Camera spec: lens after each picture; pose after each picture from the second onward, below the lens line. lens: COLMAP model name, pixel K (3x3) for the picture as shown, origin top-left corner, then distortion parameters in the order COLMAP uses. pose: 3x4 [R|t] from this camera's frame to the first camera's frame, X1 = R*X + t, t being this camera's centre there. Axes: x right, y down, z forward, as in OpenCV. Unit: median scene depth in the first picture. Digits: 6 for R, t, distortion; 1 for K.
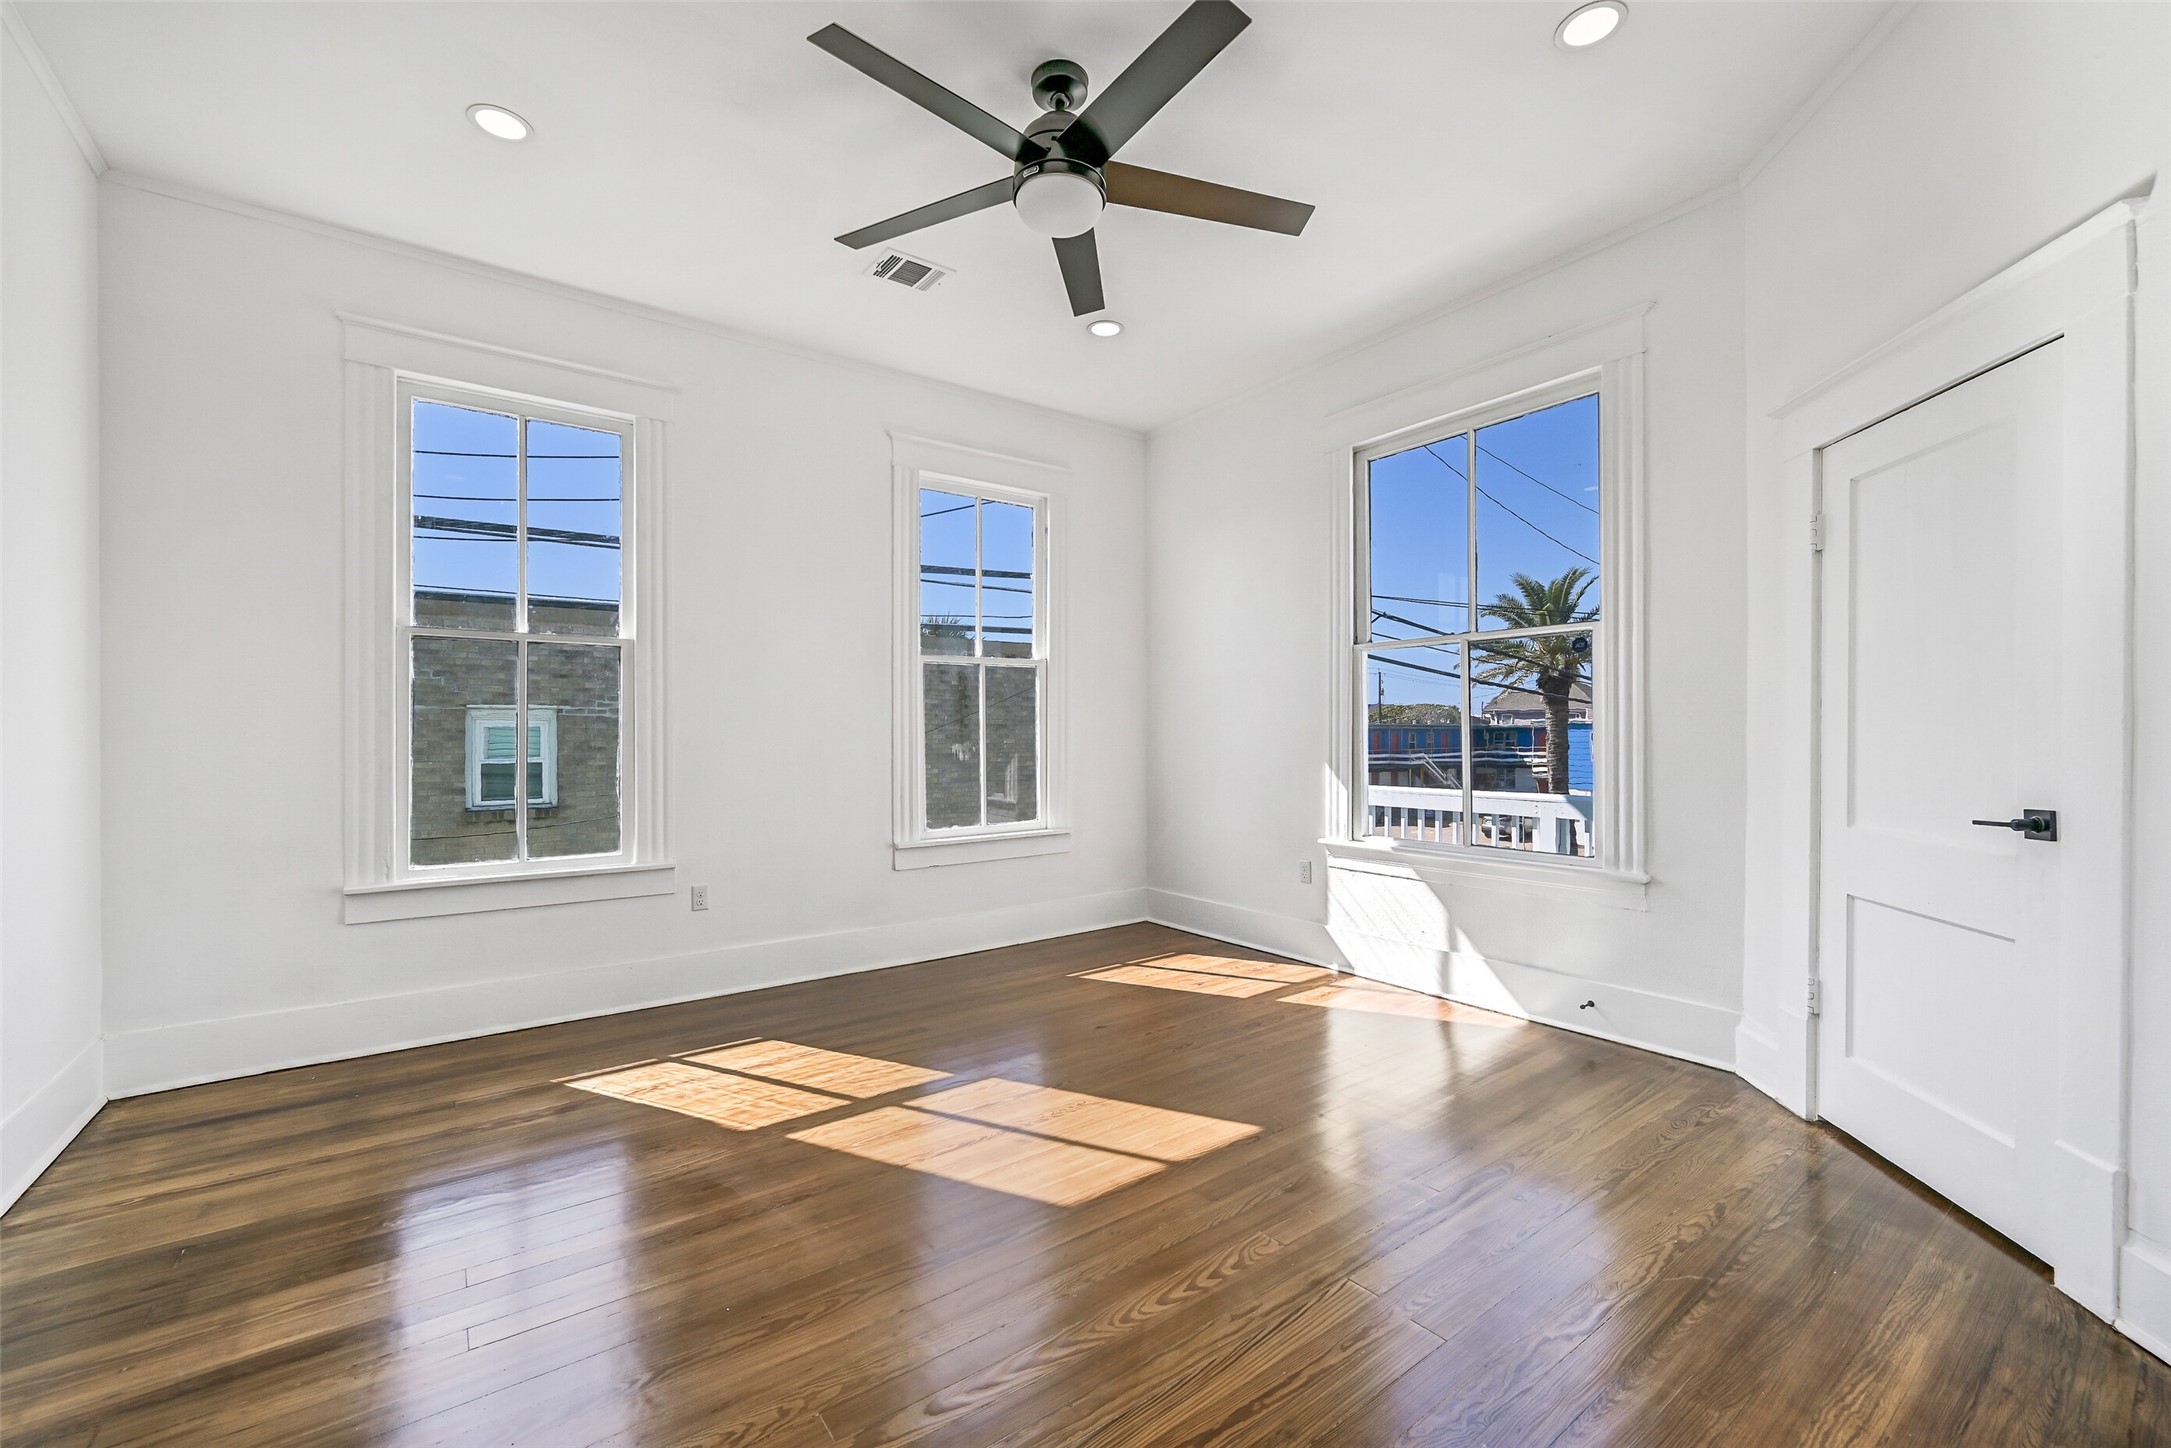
lens RADIAL K [[926.3, 0, 1090.2], [0, 926.3, 729.5], [0, 0, 1]] dist [-0.002855, 0.000308]
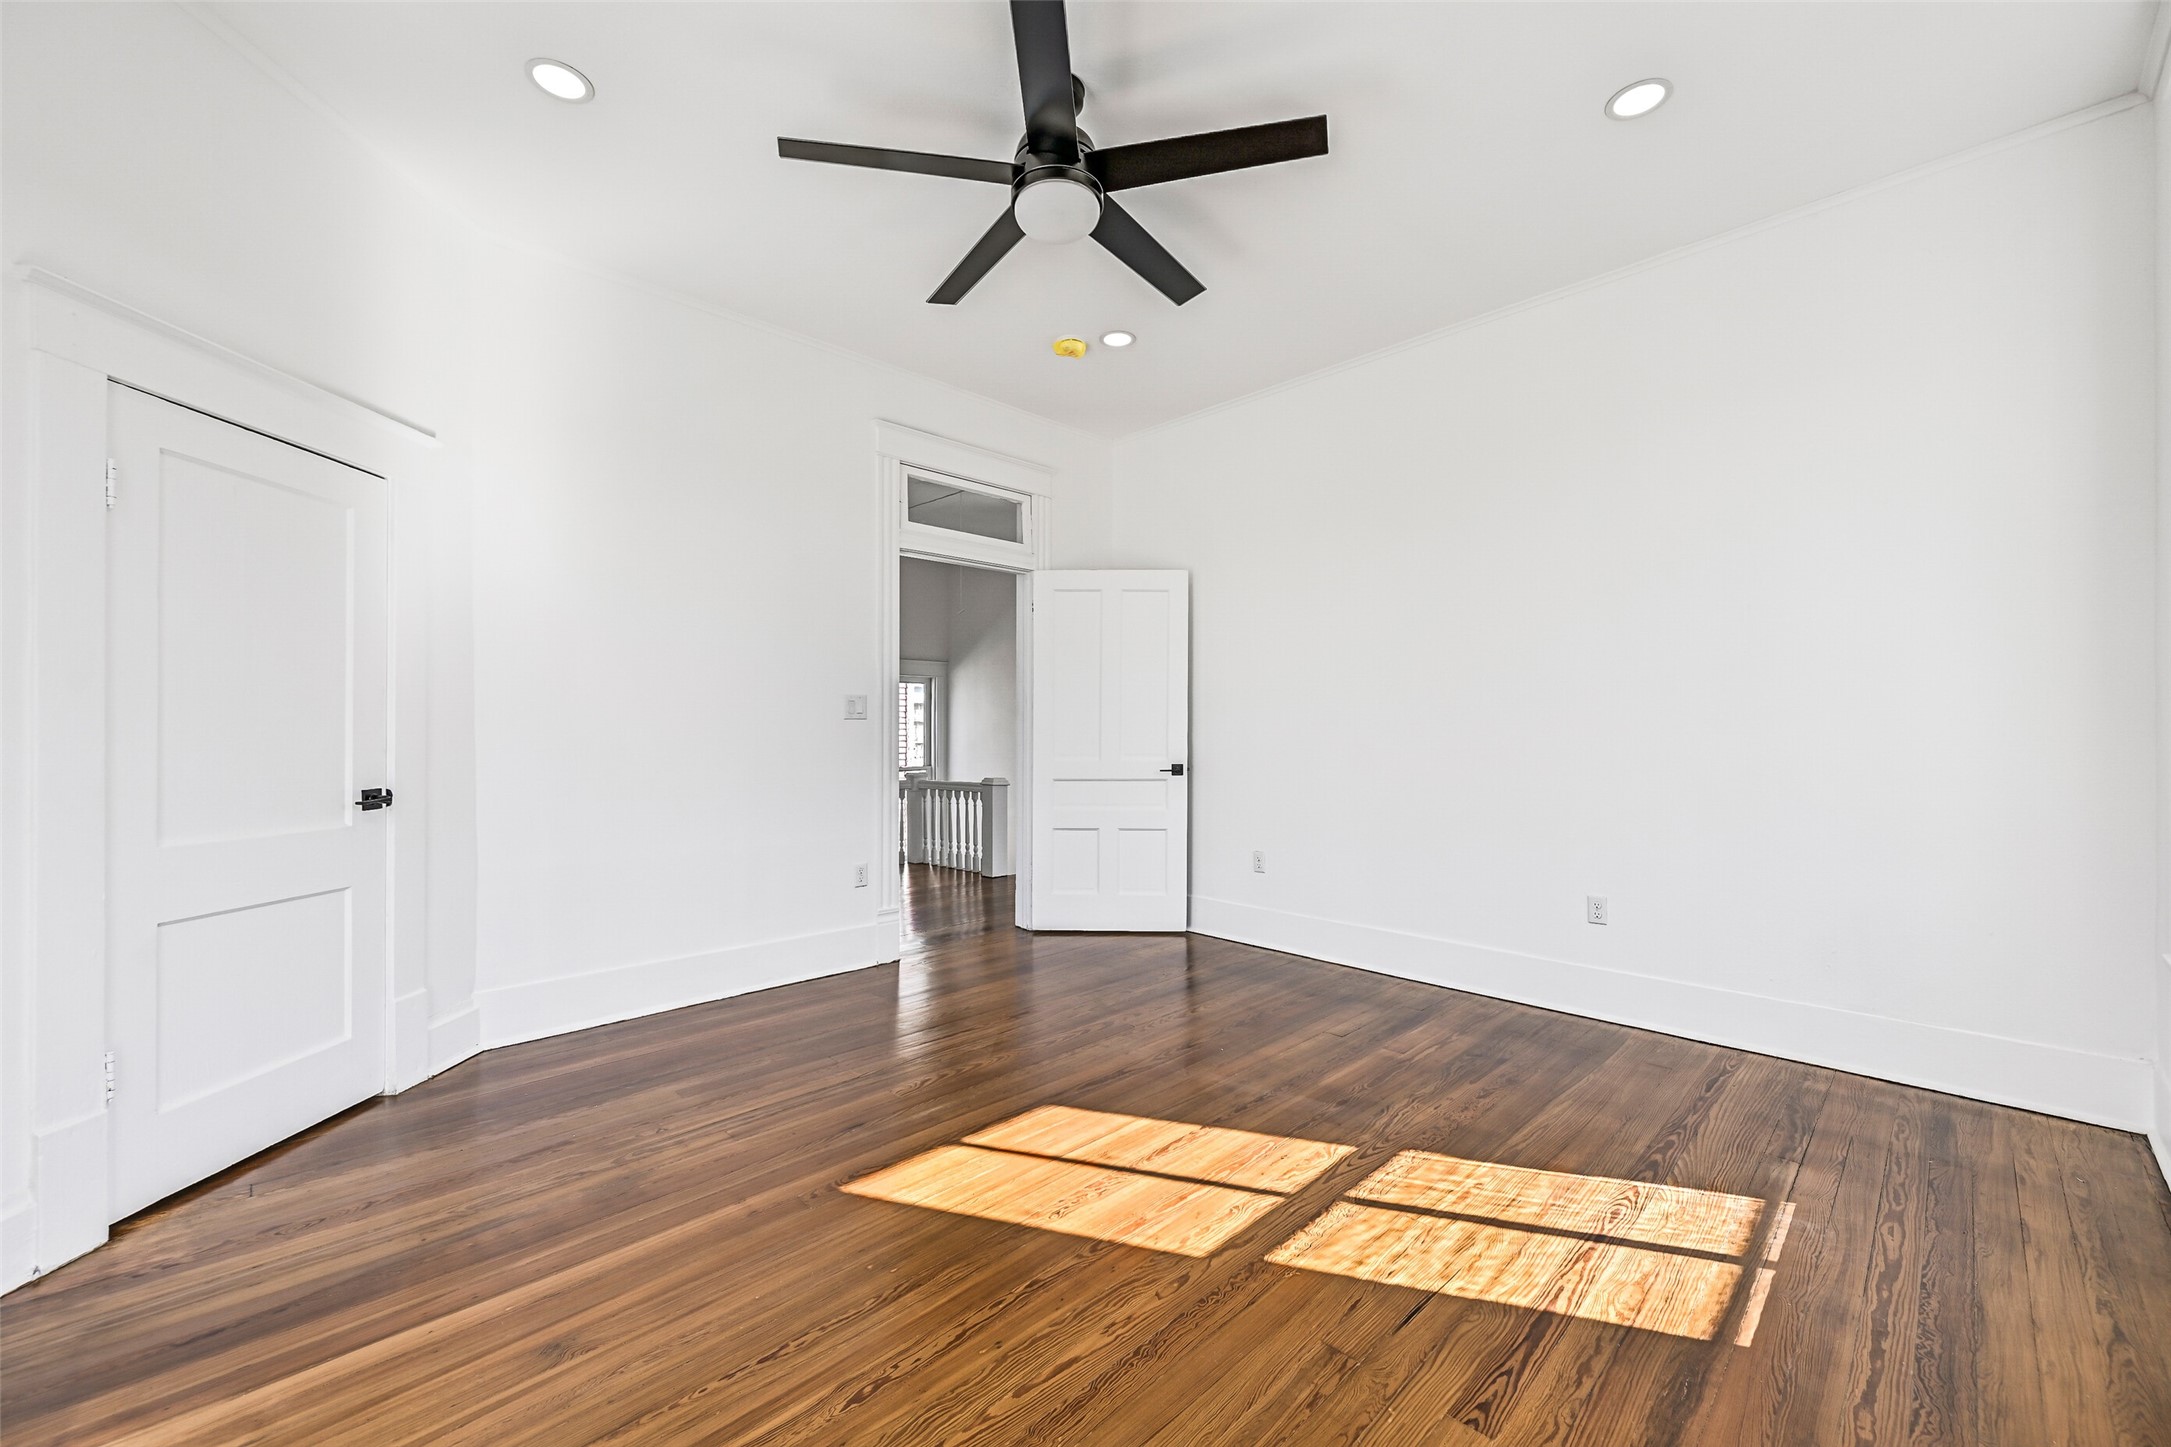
lens RADIAL K [[858.0, 0, 1081.9], [0, 858.0, 728.7], [0, 0, 1]] dist [-0.005546, 0.001962]
pose [[-0.992070, 0.007062, -0.125488, 0.056294], [0.008155, 0.999933, -0.008195, 0.008750], [0.125422, -0.009154, -0.992061, 1.731297]]
